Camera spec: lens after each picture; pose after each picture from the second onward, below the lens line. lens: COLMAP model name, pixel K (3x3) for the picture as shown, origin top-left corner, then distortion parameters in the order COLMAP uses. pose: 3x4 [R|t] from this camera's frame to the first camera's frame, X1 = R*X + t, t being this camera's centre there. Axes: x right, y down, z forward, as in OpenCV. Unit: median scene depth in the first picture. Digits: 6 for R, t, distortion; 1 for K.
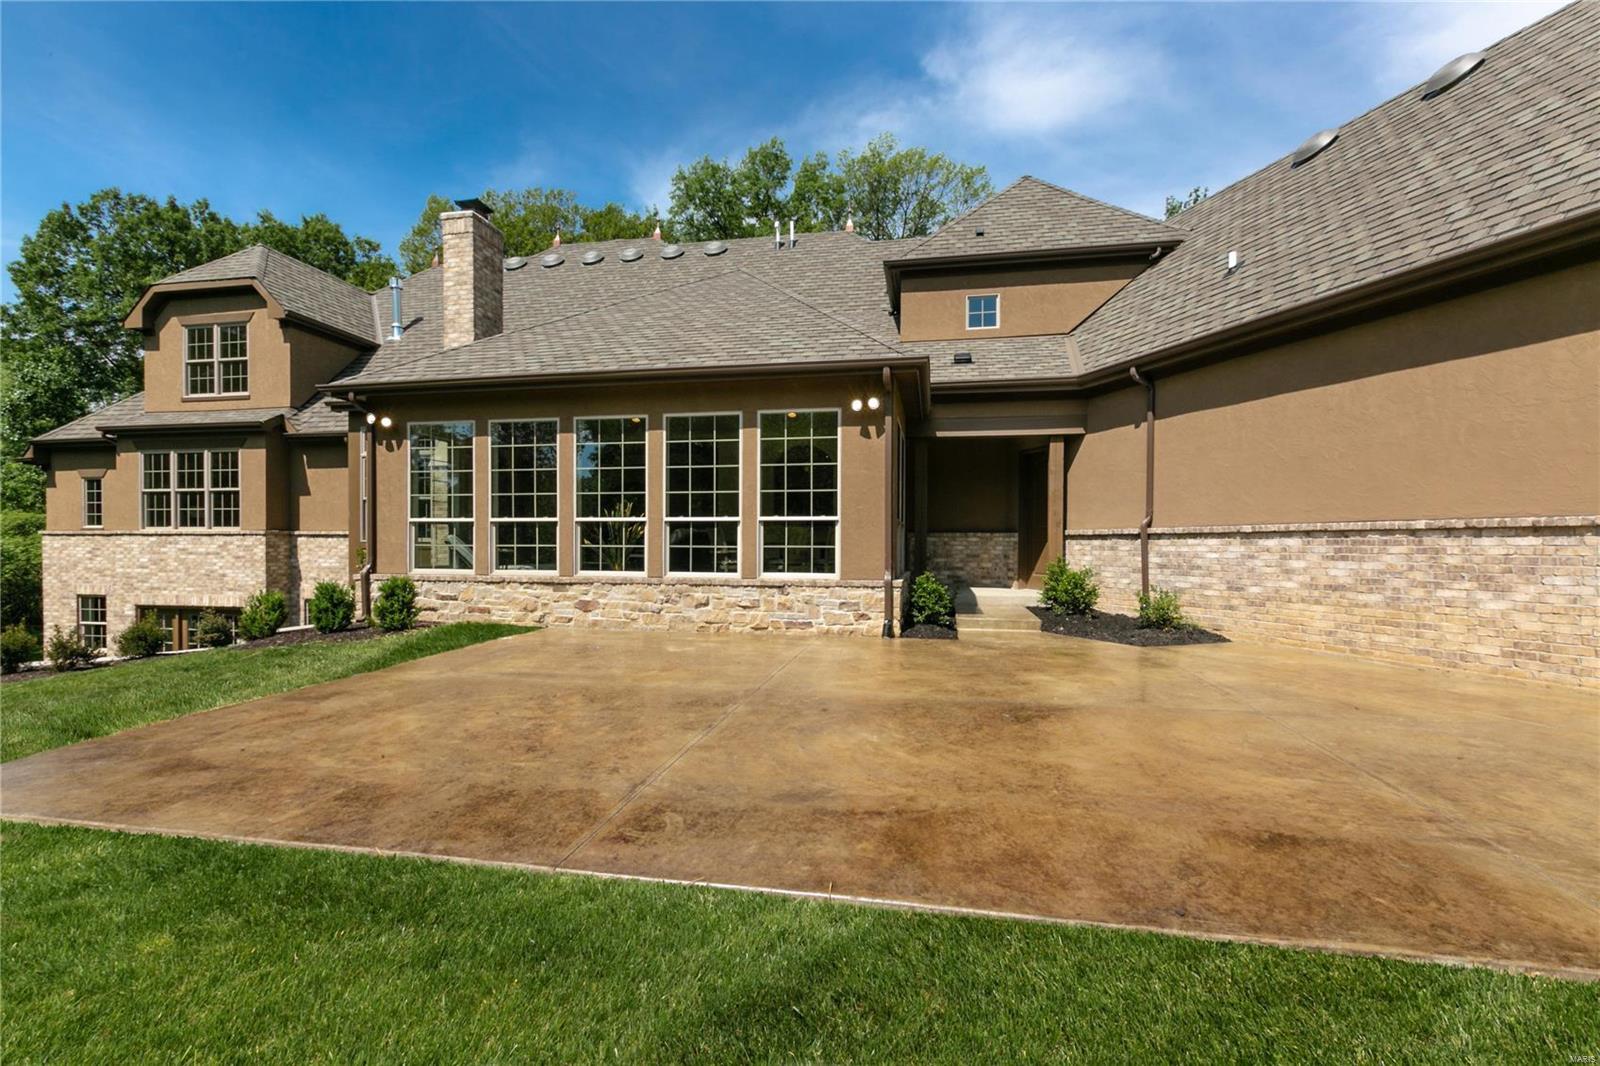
lens RADIAL K [[705.6, 0, 797.8], [0, 705.6, 550.0], [0, 0, 1]] dist [-0.000981, 0.000014]
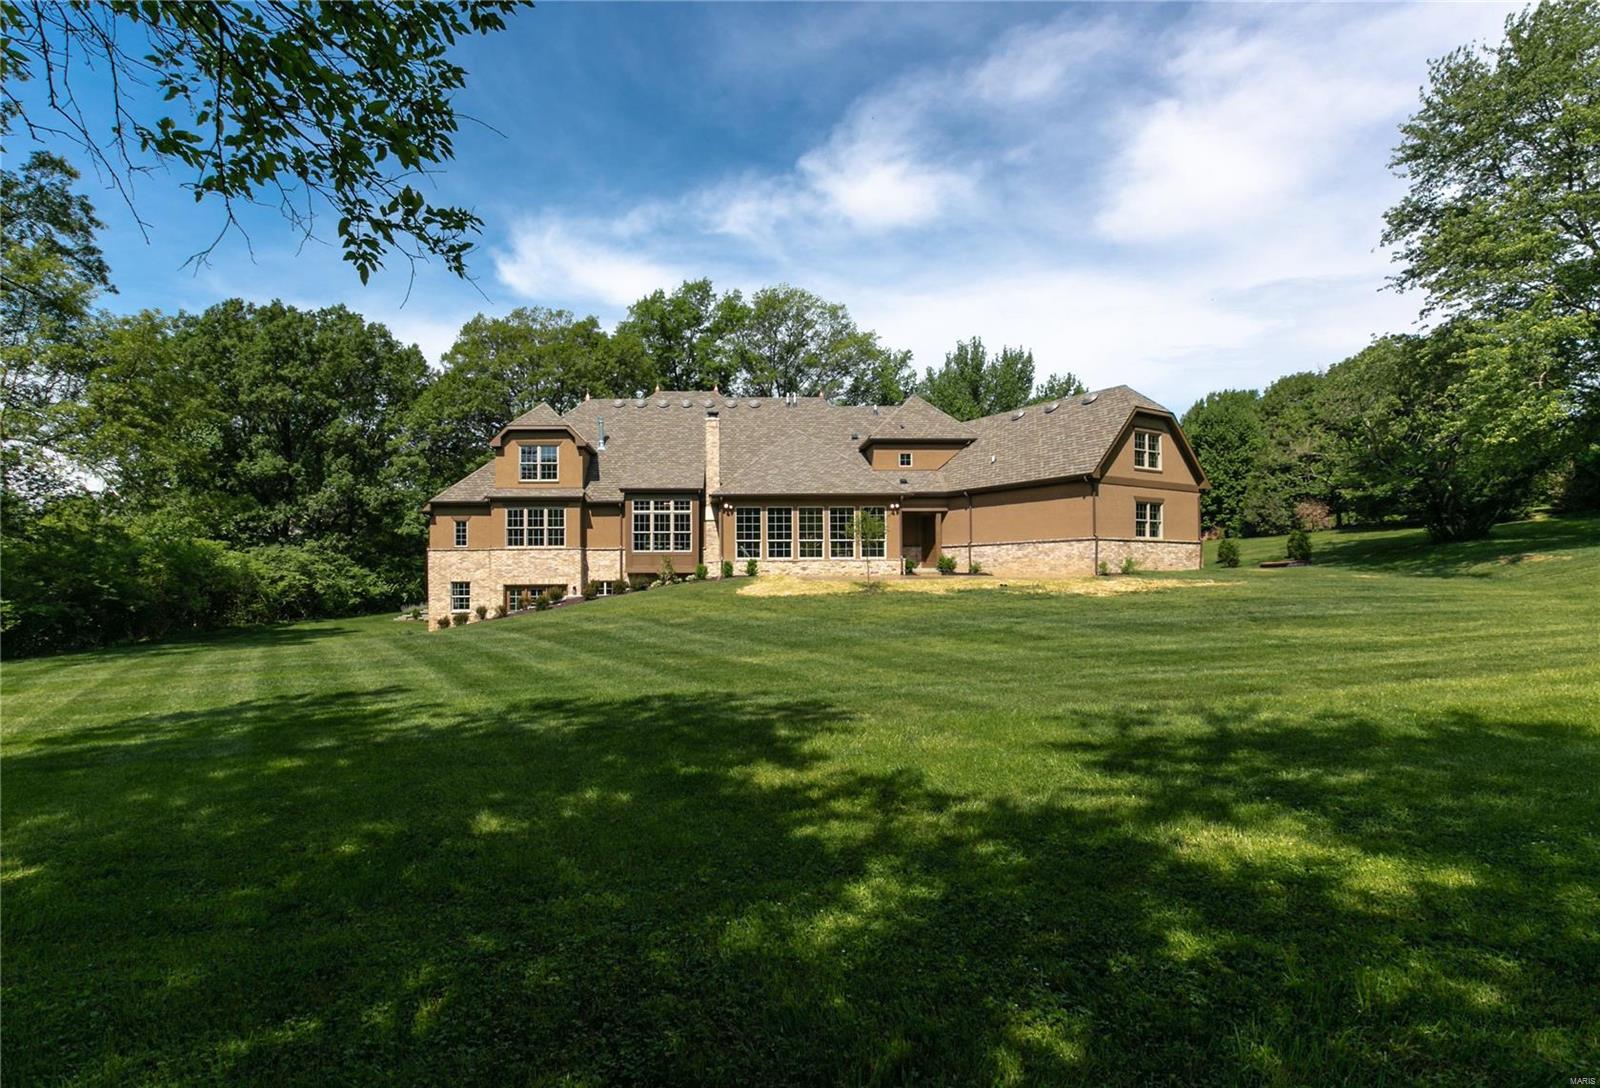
lens RADIAL K [[749.9, 0, 742.8], [0, 749.9, 566.1], [0, 0, 1]] dist [-0.001598, 0.000956]
pose [[0.977869, -0.007728, 0.209074, -0.883399], [0.011926, 0.999752, -0.018825, 0.090235], [-0.208877, 0.020901, 0.977719, -1.517113]]
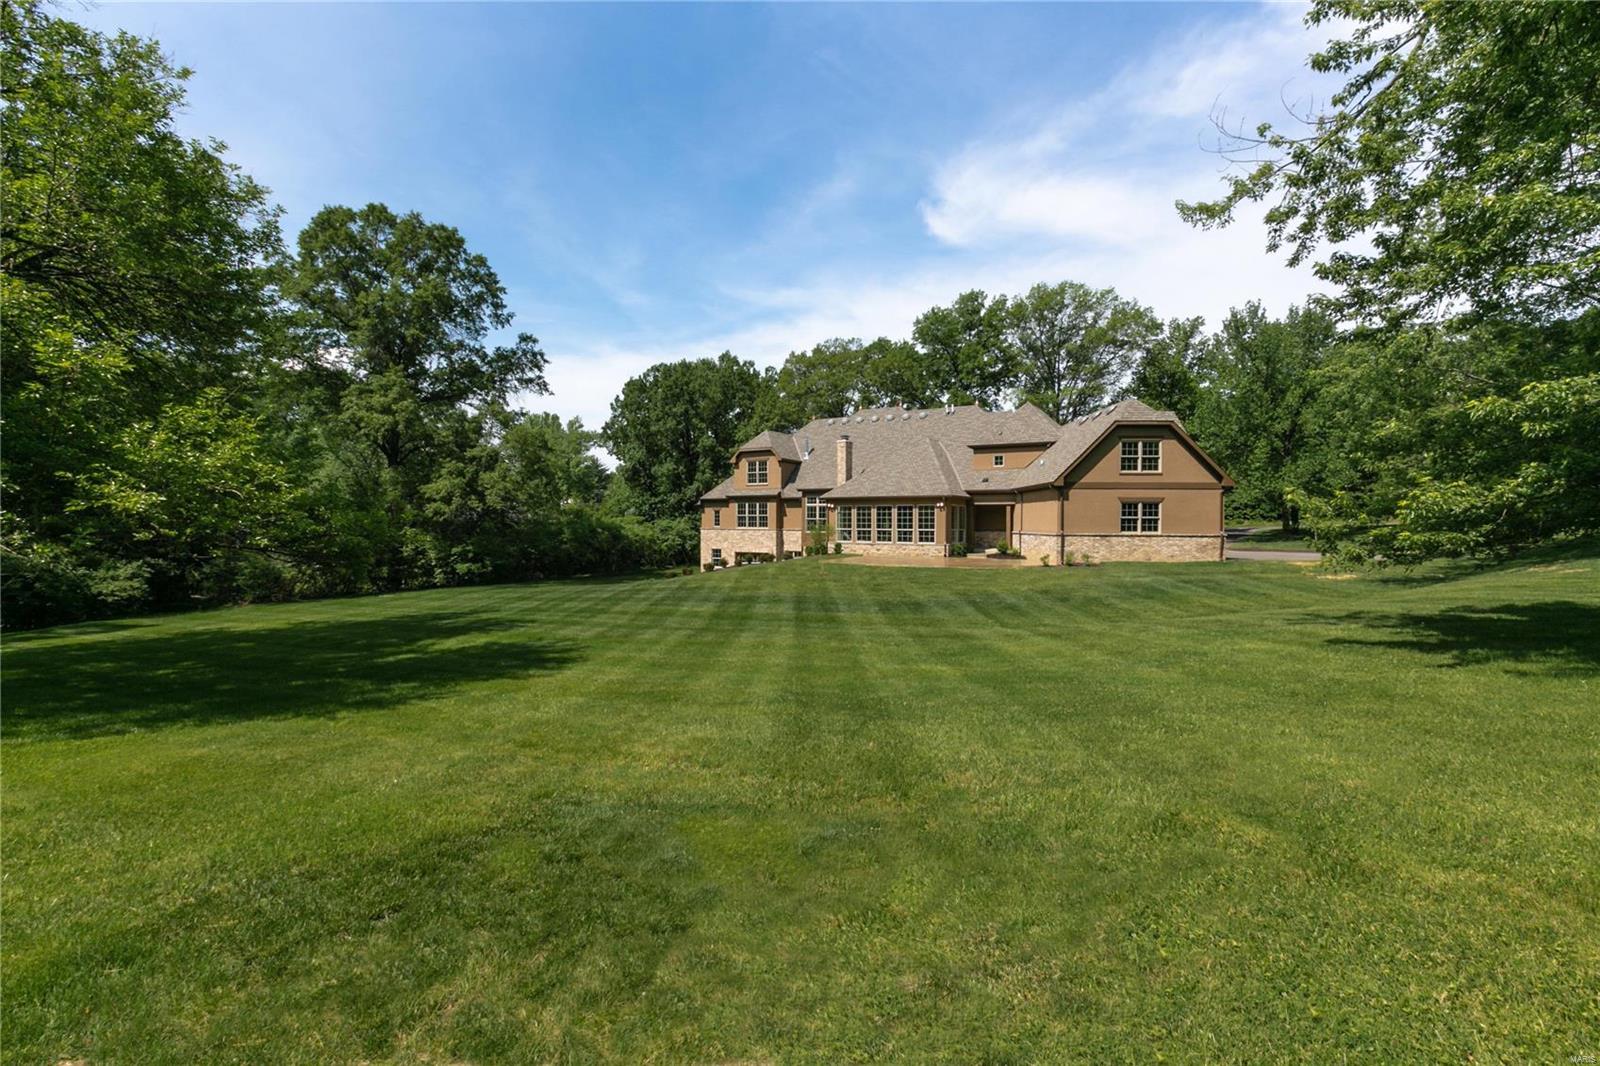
lens RADIAL K [[705.6, 0, 799.2], [0, 705.6, 525.8], [0, 0, 1]] dist [-0.000981, 0.000014]
pose [[0.933782, 0.000759, -0.357841, 0.559024], [-0.001379, 0.999998, -0.001476, -0.041776], [0.357839, 0.001872, 0.933781, -2.261063]]
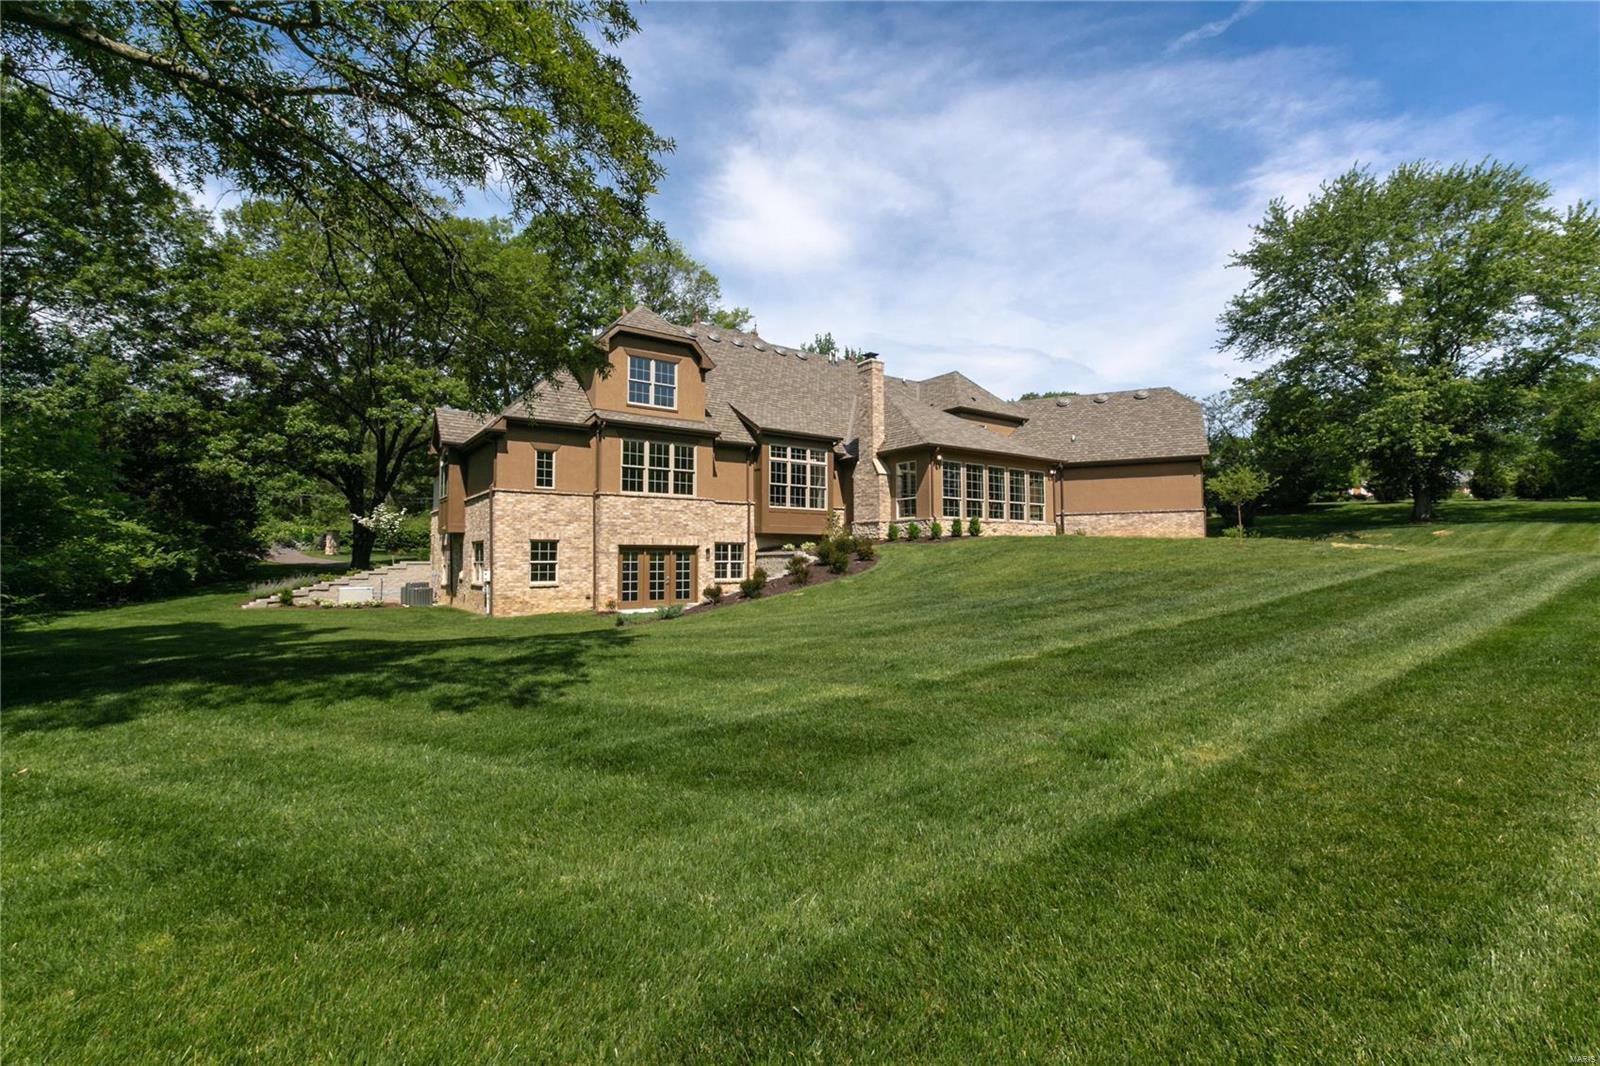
lens RADIAL K [[705.6, 0, 799.3], [0, 705.6, 531.3], [0, 0, 1]] dist [-0.000981, 0.000014]
pose [[0.693068, 0.023499, 0.720489, -2.107439], [0.010719, 0.999022, -0.042894, 0.142107], [-0.720792, 0.037452, 0.692139, -0.313033]]
